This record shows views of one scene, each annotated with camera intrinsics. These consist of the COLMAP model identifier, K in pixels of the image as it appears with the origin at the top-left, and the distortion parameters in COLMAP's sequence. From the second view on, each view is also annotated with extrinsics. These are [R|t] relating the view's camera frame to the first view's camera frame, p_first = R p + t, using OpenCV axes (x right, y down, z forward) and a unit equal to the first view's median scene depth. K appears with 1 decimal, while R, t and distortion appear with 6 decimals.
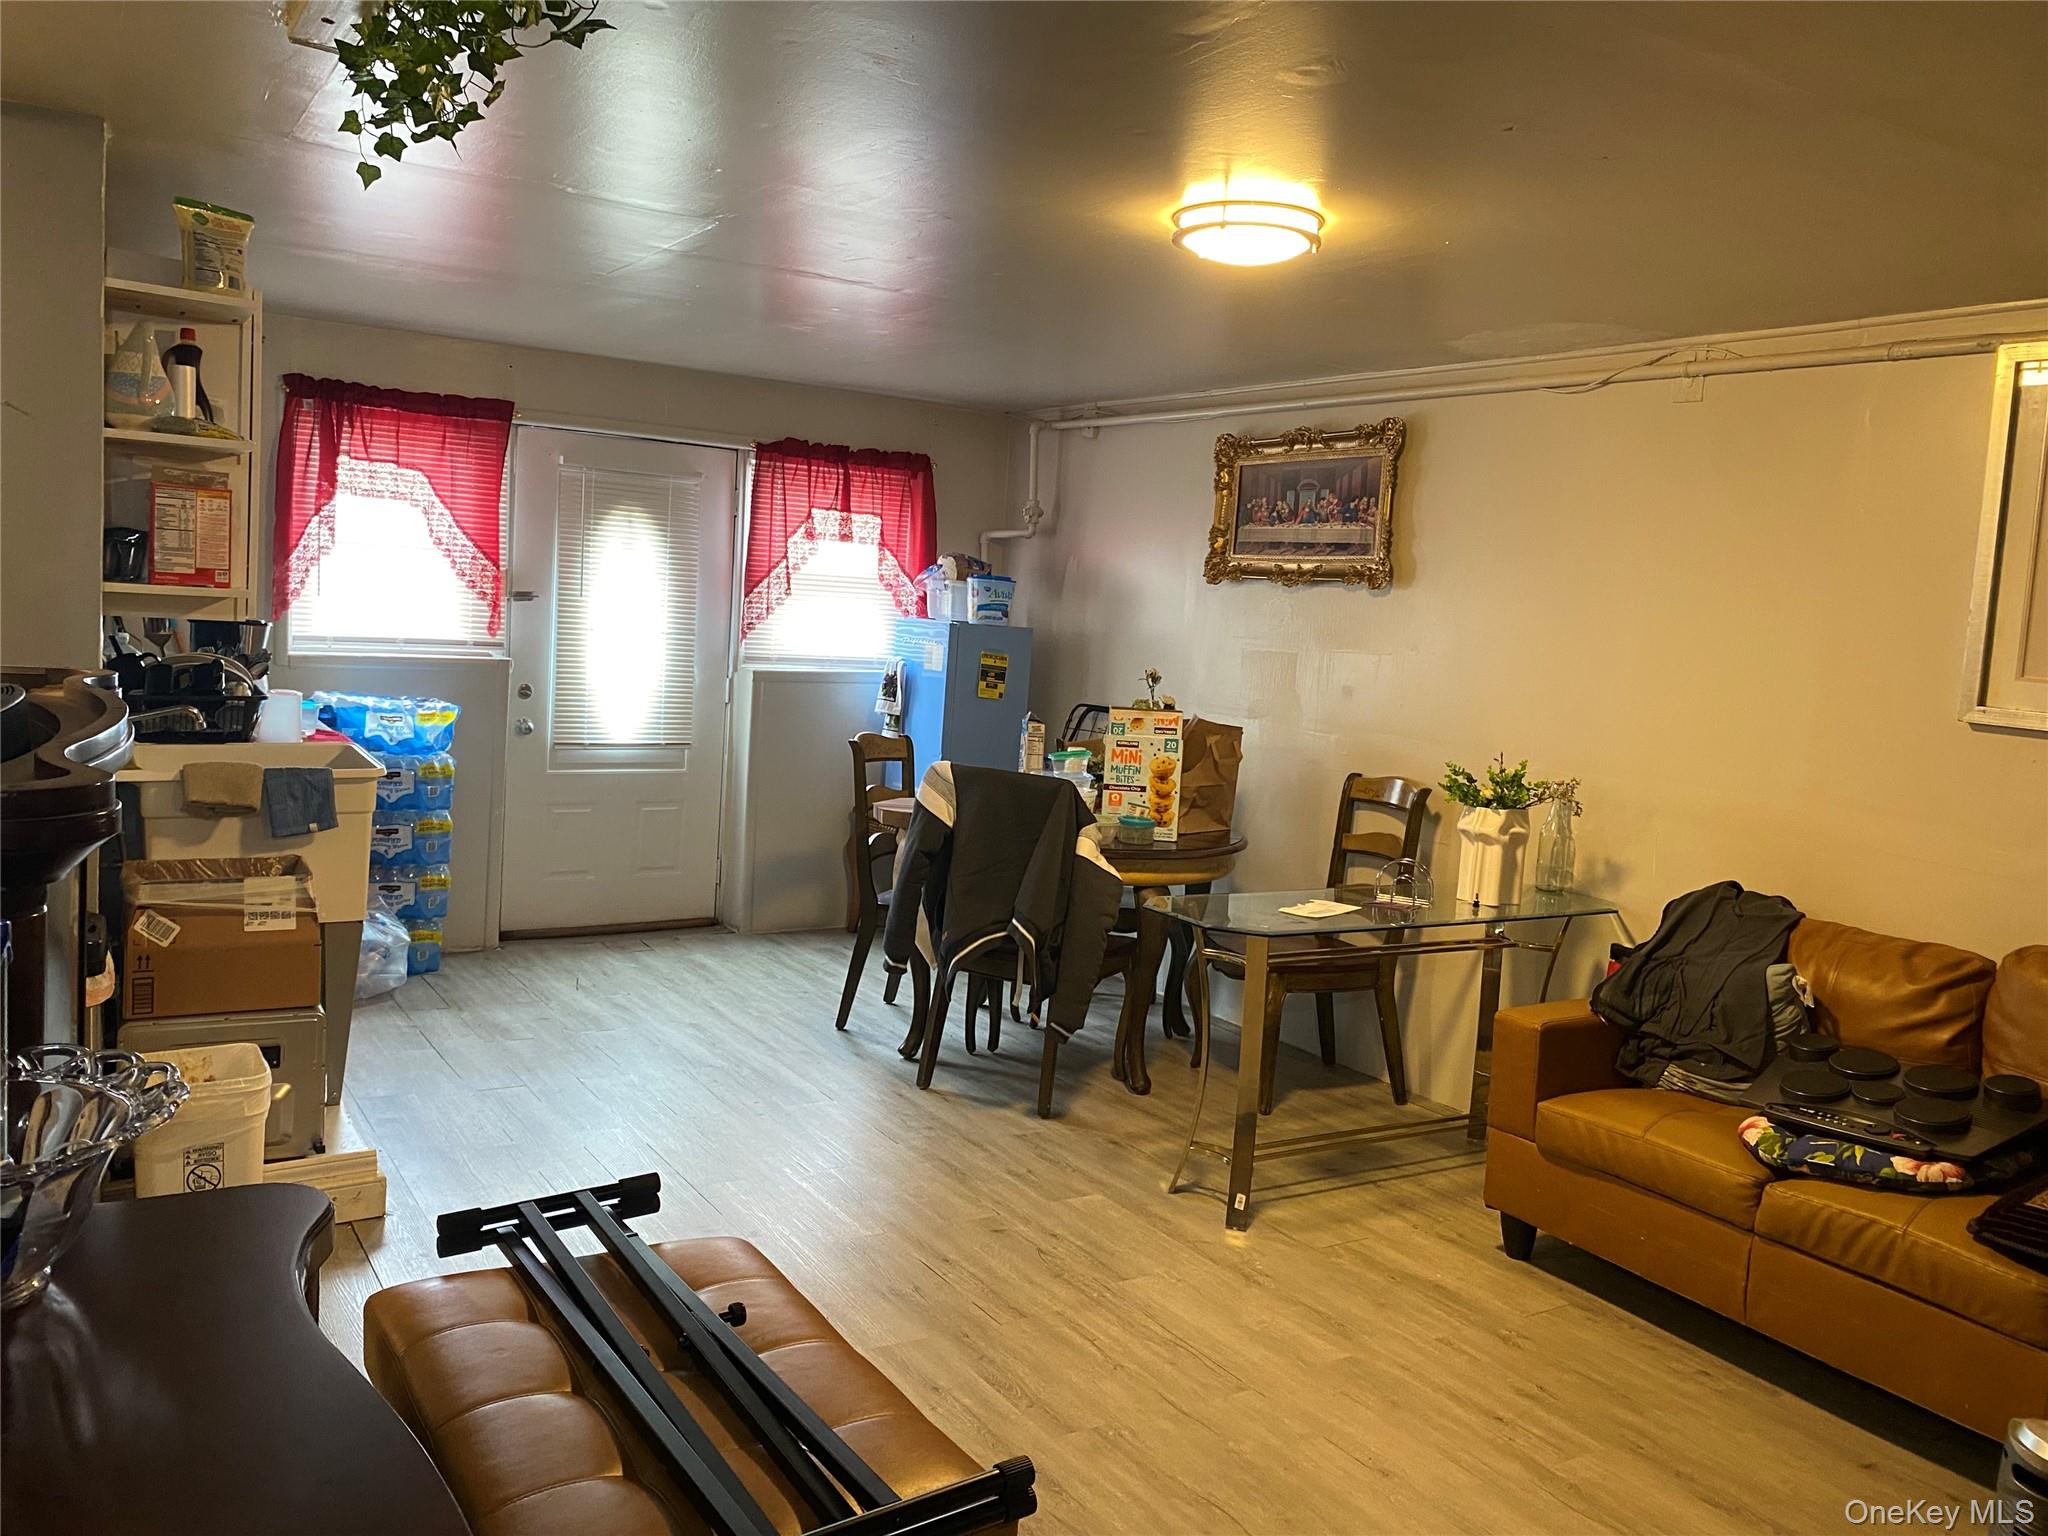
lens RADIAL K [[1569.5, 0, 1035.4], [0, 1569.5, 756.9], [0, 0, 1]] dist [-0.000986, -0.001110]
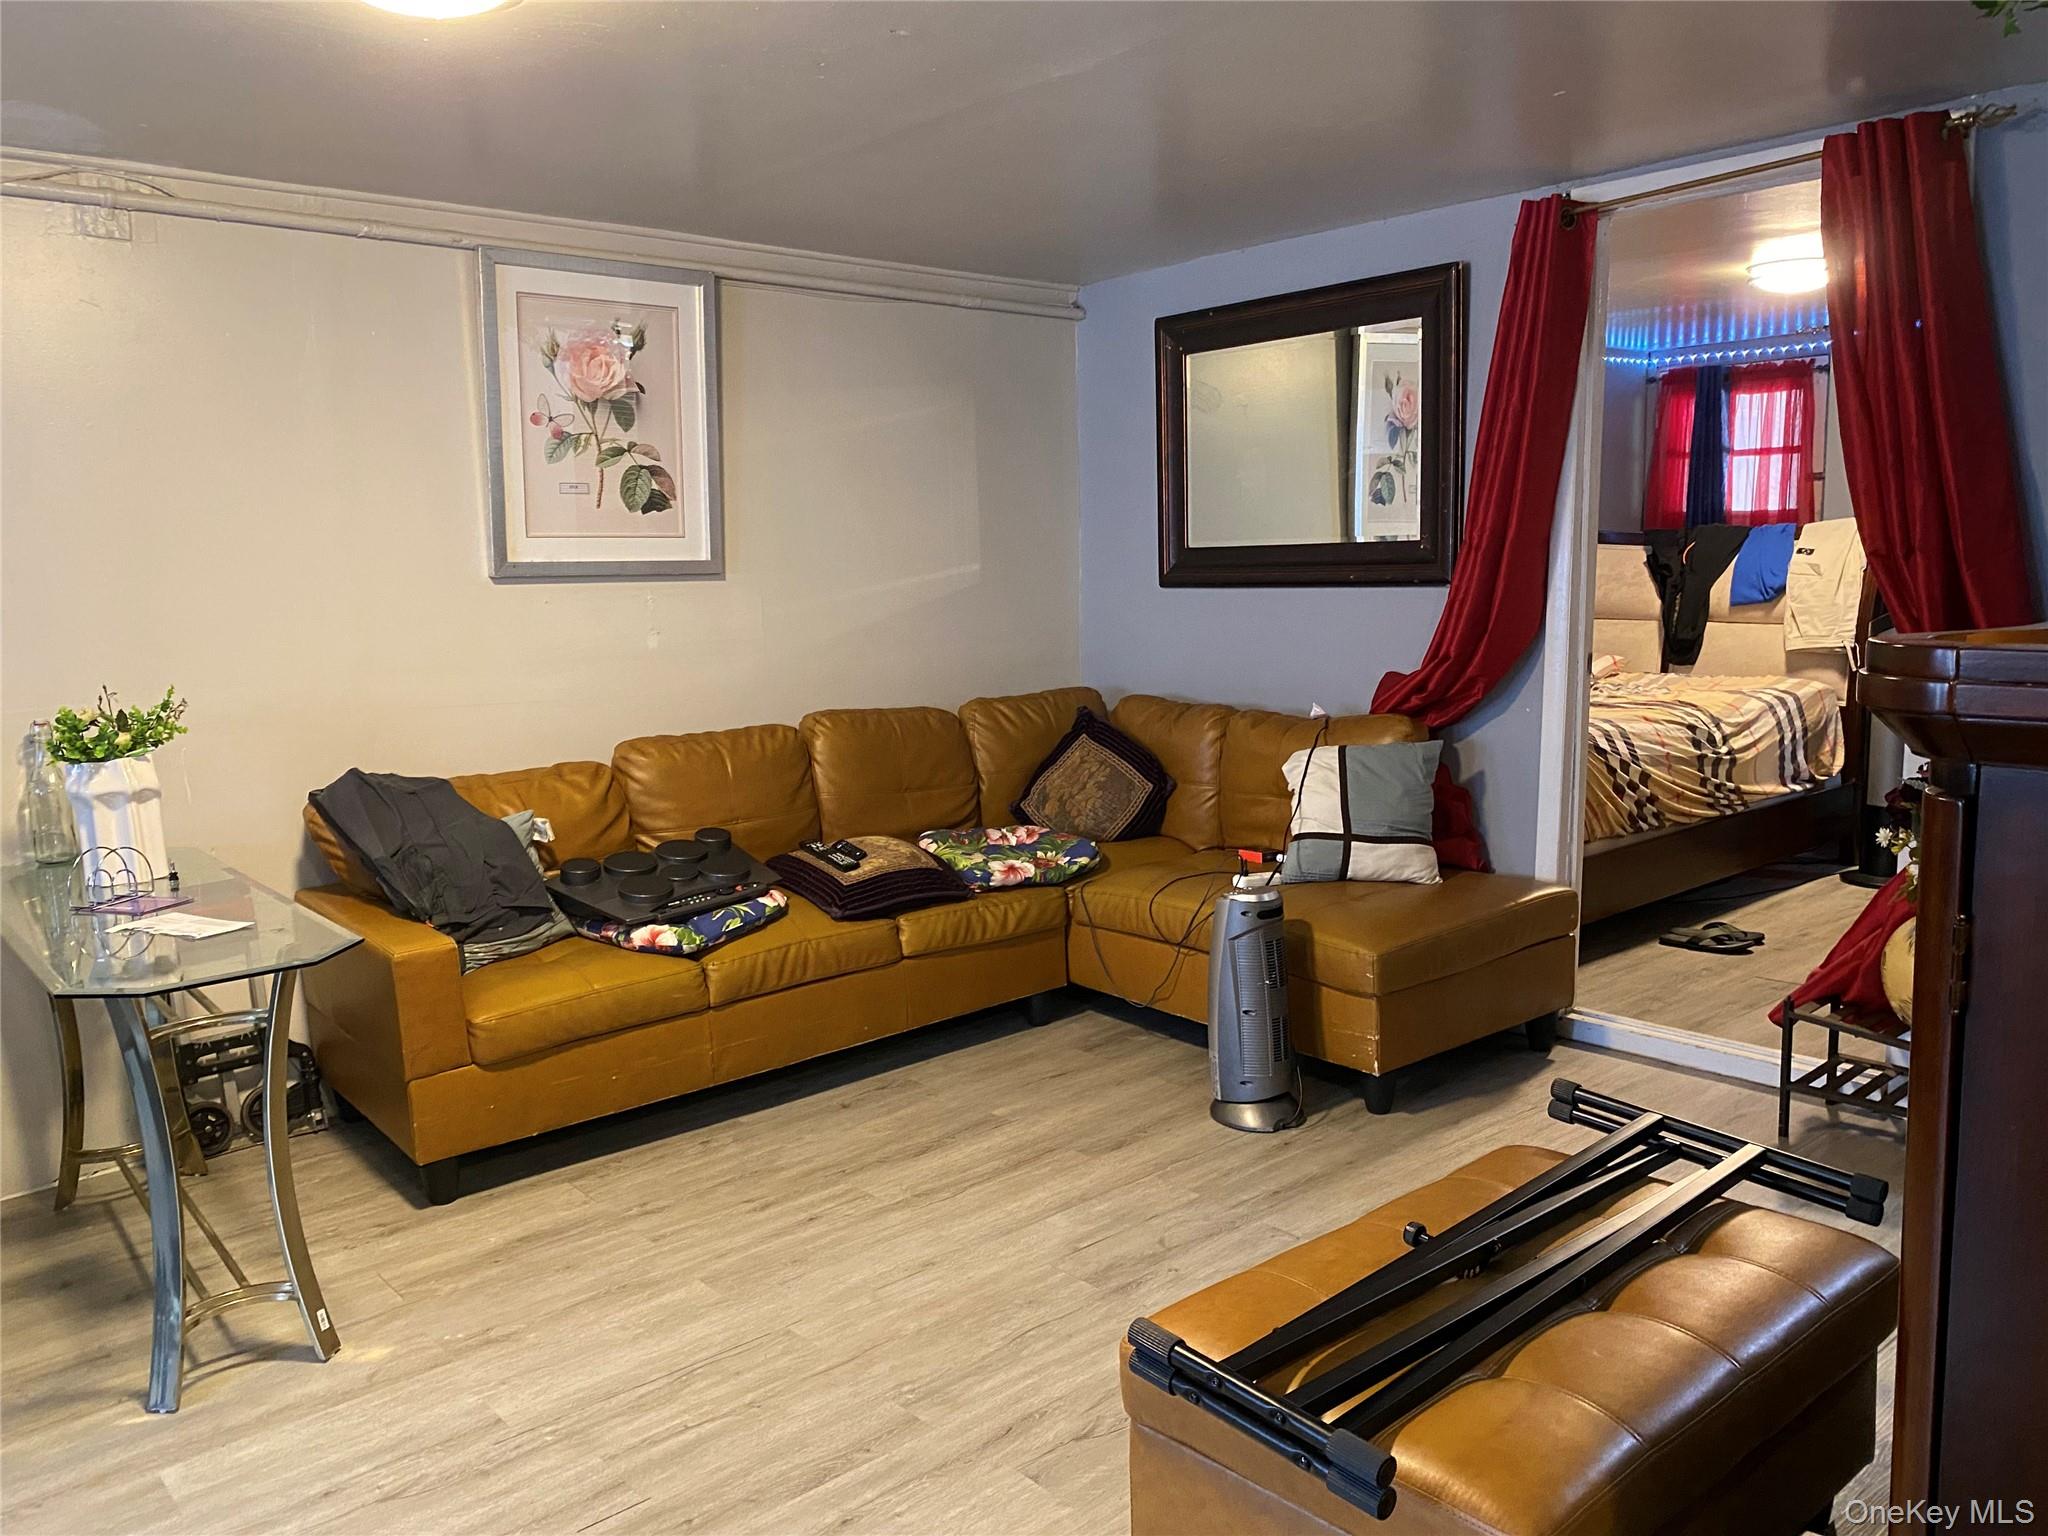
lens RADIAL K [[1569.5, 0, 1035.4], [0, 1569.5, 756.9], [0, 0, 1]] dist [-0.000986, -0.001110]
pose [[-0.158385, -0.194976, 0.967935, -0.654773], [0.108753, 0.970900, 0.213369, -0.103064], [-0.981370, 0.139060, -0.132572, 0.832264]]
